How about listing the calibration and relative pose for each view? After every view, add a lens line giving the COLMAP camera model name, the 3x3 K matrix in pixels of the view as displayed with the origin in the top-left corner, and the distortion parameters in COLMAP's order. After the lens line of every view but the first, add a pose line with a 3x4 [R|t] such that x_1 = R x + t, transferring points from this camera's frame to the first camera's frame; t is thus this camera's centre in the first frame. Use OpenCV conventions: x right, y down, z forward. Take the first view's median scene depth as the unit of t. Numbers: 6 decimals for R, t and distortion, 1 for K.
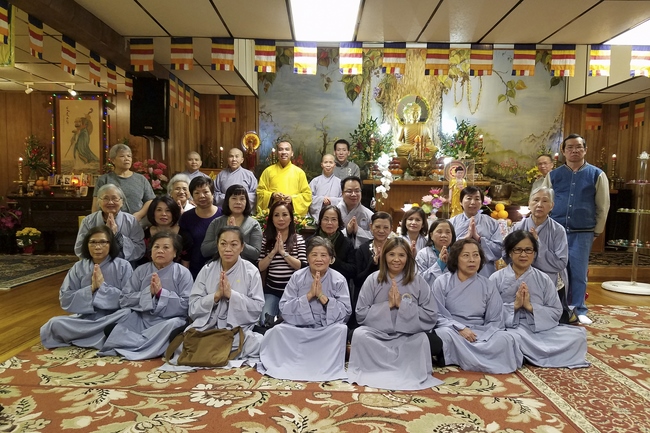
lens RADIAL K [[515.4, 0, 358.5], [0, 515.4, 220.4], [0, 0, 1]] dist [0.087309, -0.030266]
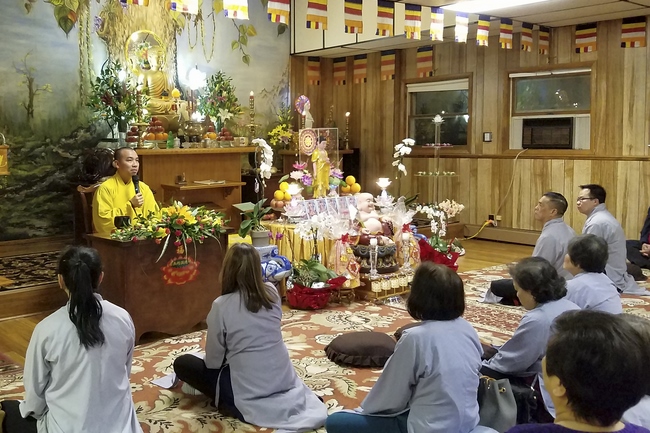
lens RADIAL K [[753.7, 0, 325.6], [0, 753.7, 218.6], [0, 0, 1]] dist [0.139706, 0.000000]
pose [[0.723291, -0.100897, 0.683133, -0.492263], [0.086543, 0.994713, 0.055286, -0.010186], [-0.685099, 0.019133, 0.728199, 0.014781]]
